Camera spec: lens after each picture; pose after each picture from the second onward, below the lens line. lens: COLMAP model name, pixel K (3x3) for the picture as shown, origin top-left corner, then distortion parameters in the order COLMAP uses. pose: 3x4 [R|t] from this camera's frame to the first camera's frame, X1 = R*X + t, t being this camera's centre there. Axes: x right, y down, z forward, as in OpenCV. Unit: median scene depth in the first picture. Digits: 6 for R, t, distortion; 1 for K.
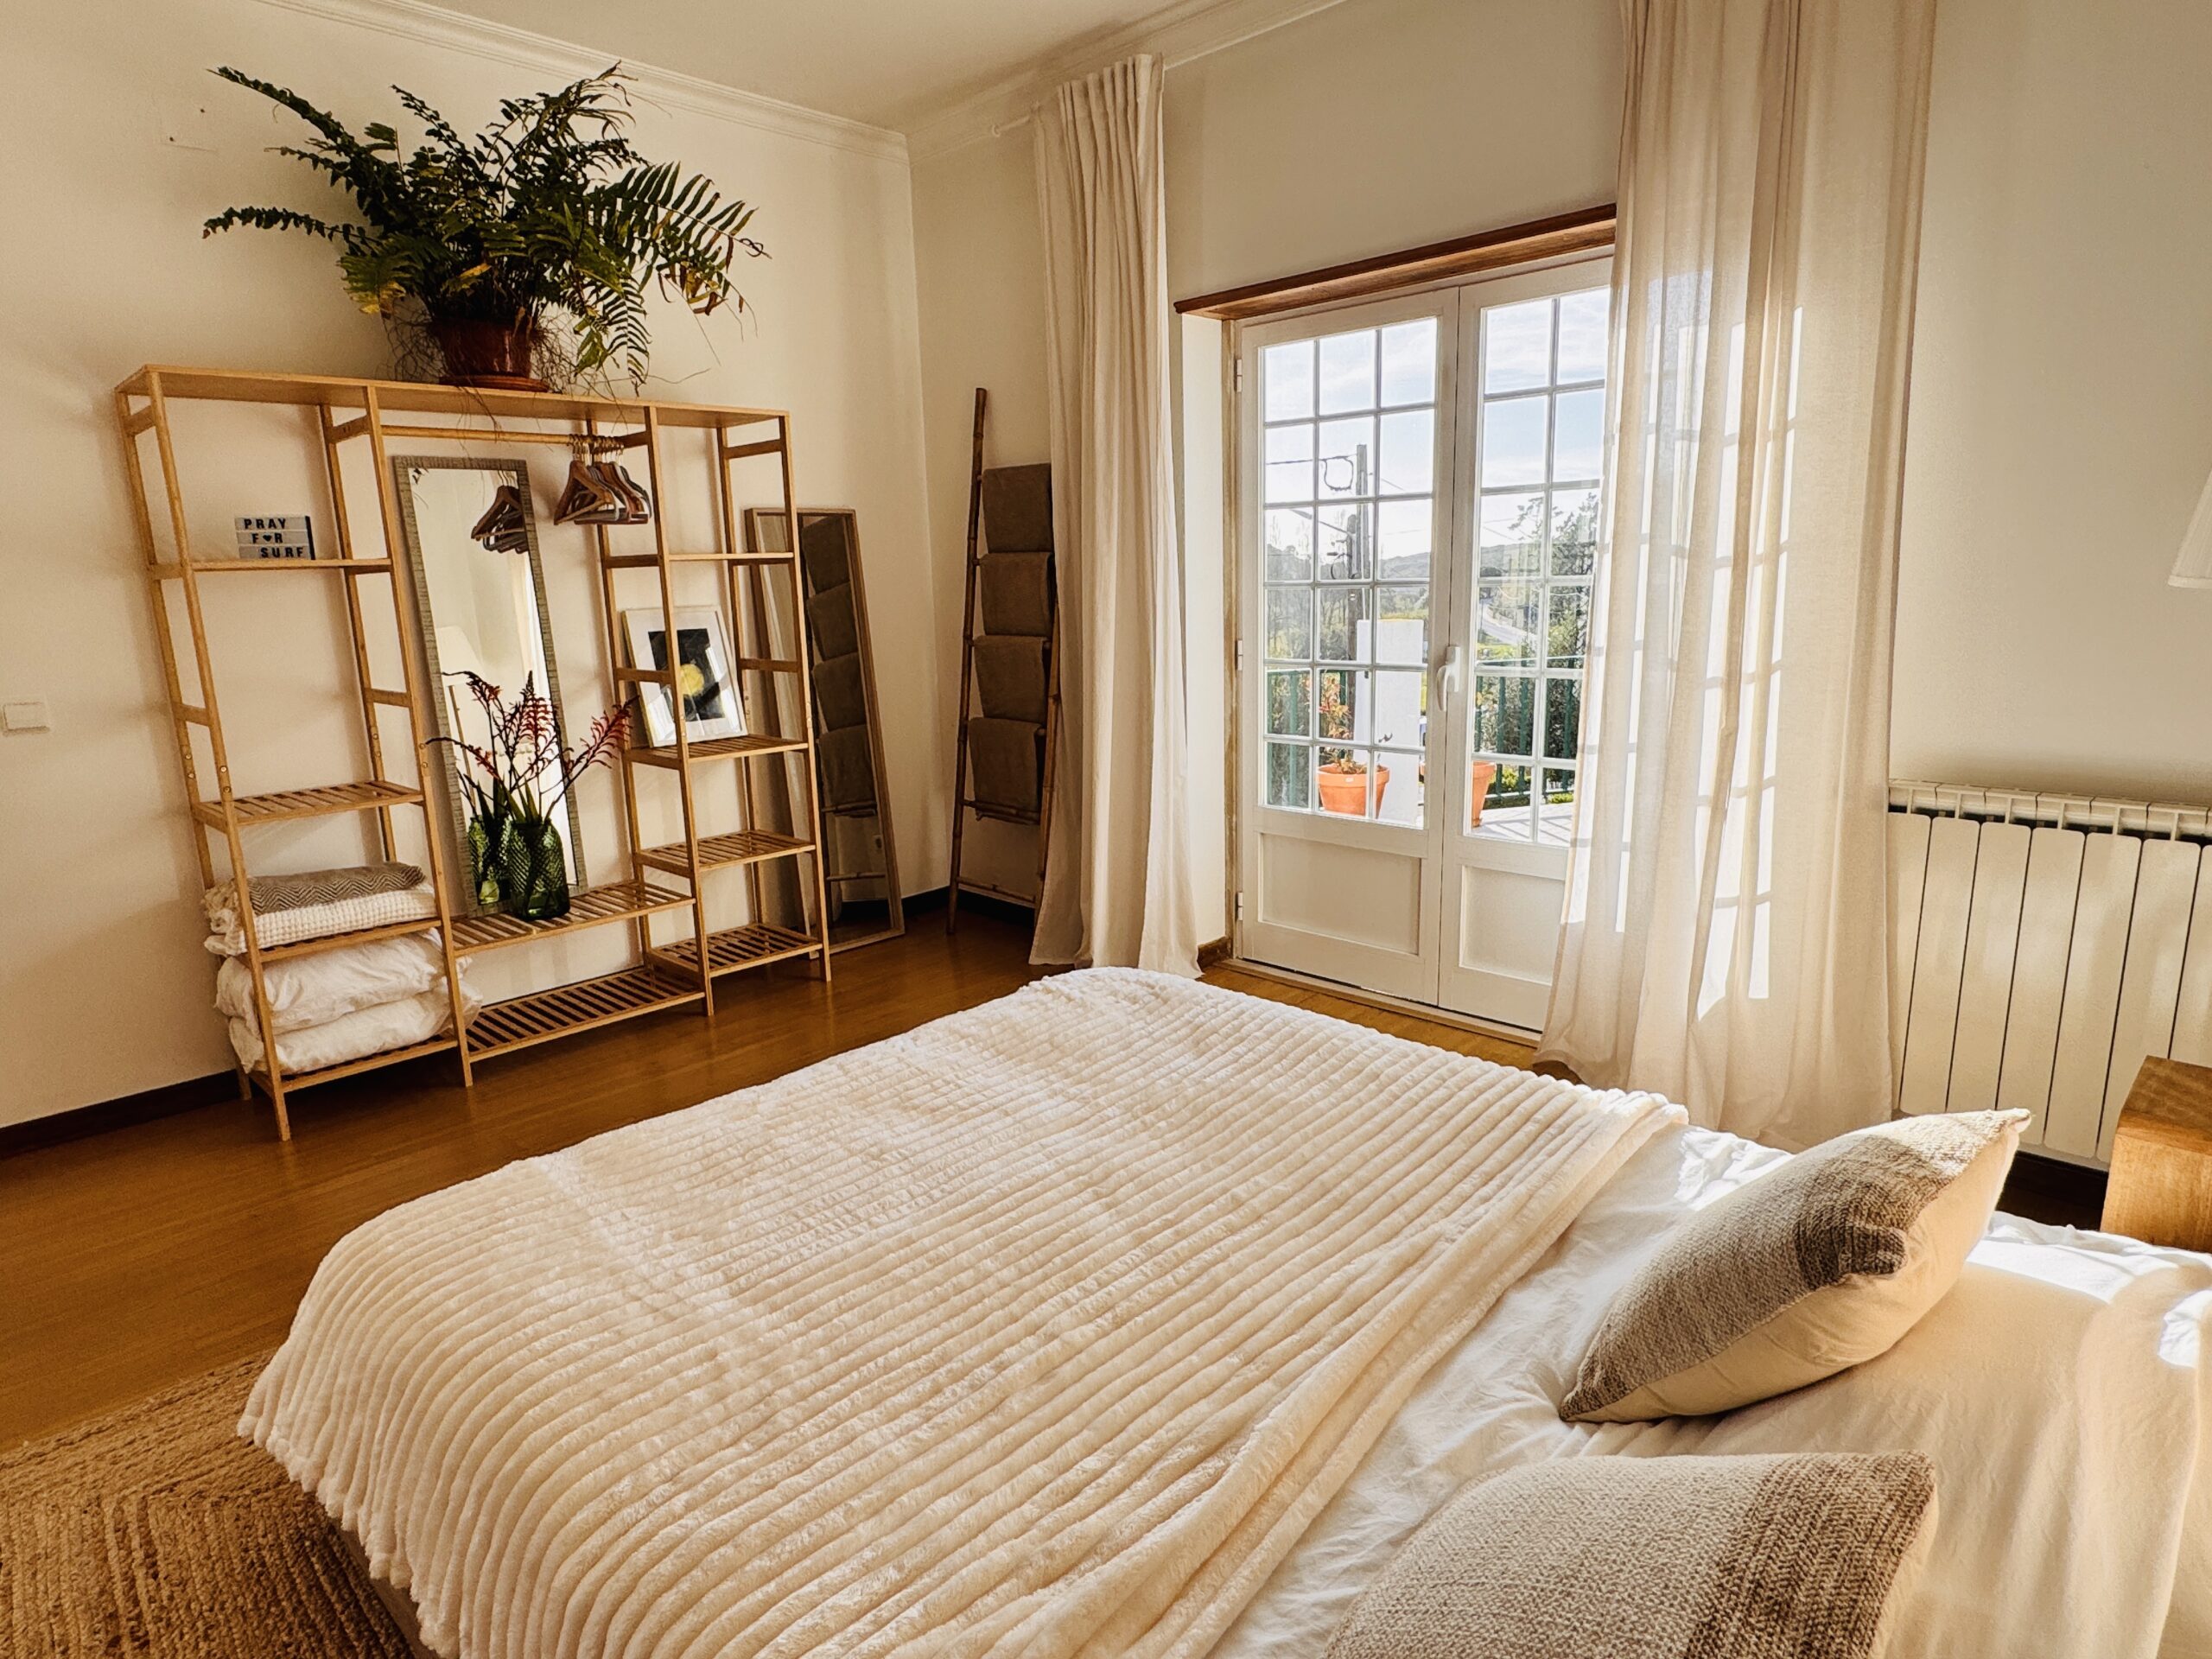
lens RADIAL K [[1289.2, 0, 1109.2], [0, 1289.2, 822.8], [0, 0, 1]] dist [-0.003000, -0.000207]
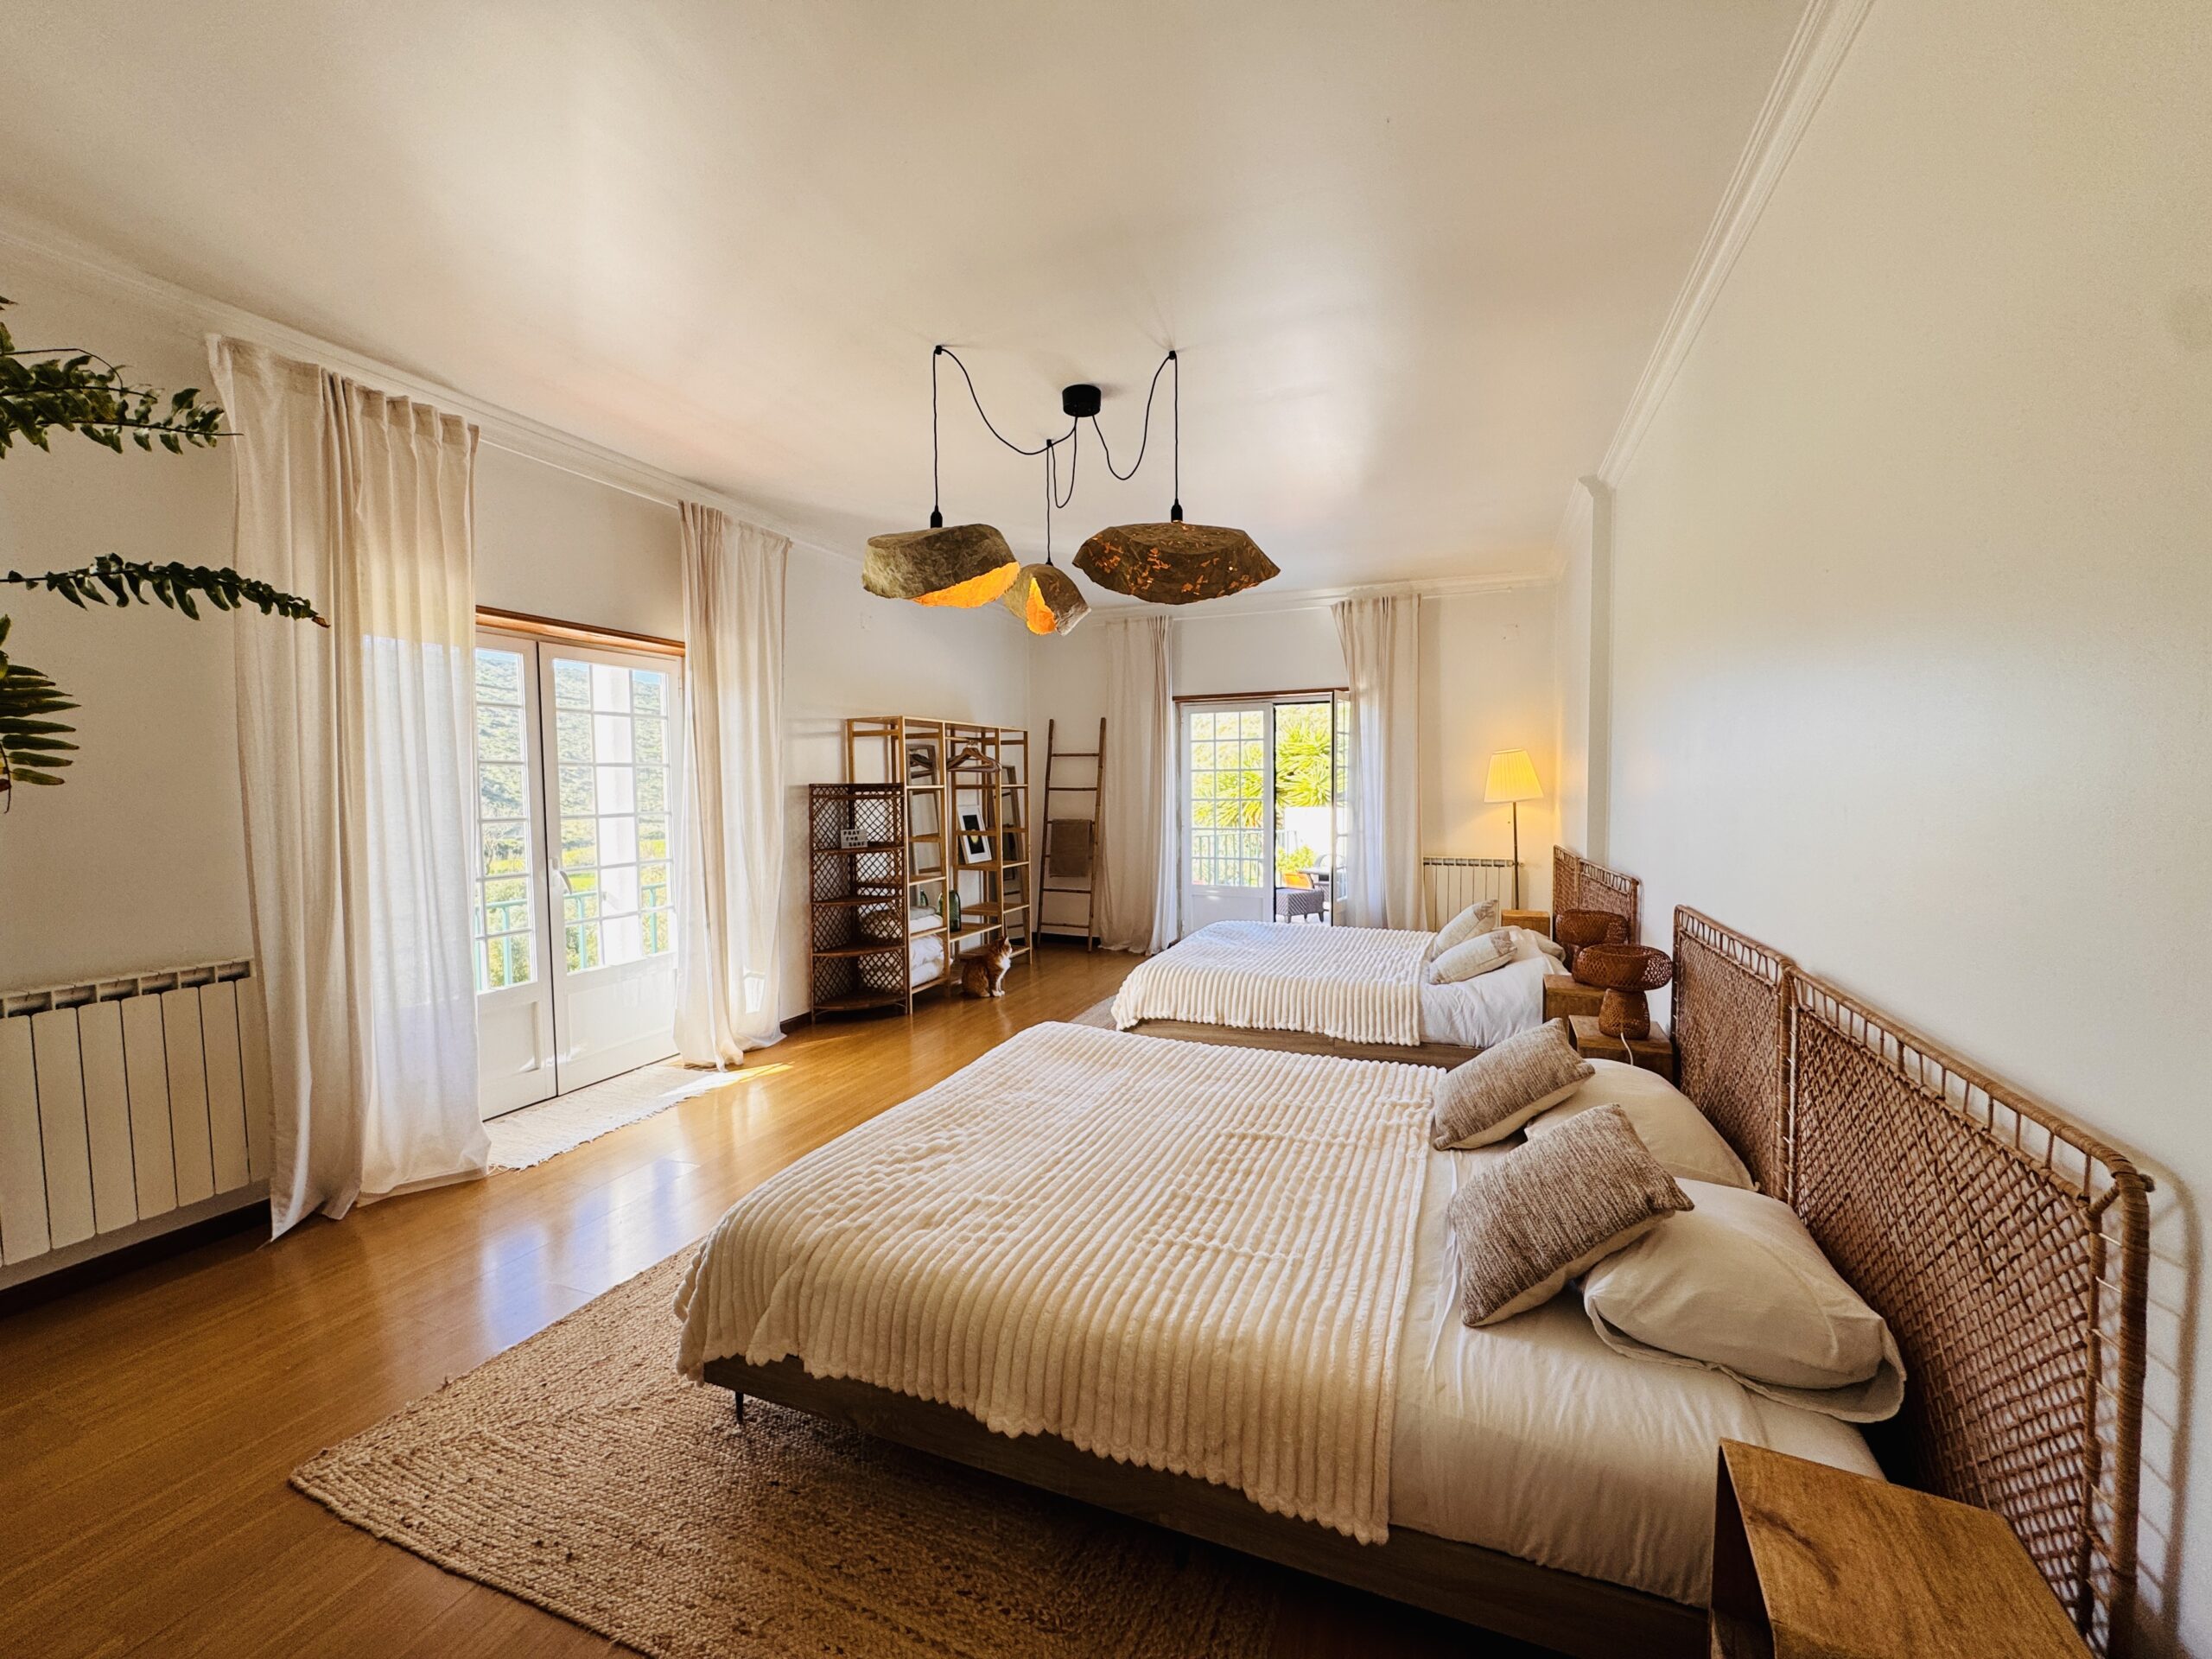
lens RADIAL K [[892.1, 0, 1105.9], [0, 892.1, 822.8], [0, 0, 1]] dist [0.000907, 0.000005]
pose [[0.929386, -0.002395, 0.369101, -0.747987], [0.062102, 0.986738, -0.149970, 0.133111], [-0.363846, 0.162302, 0.917210, -0.631421]]
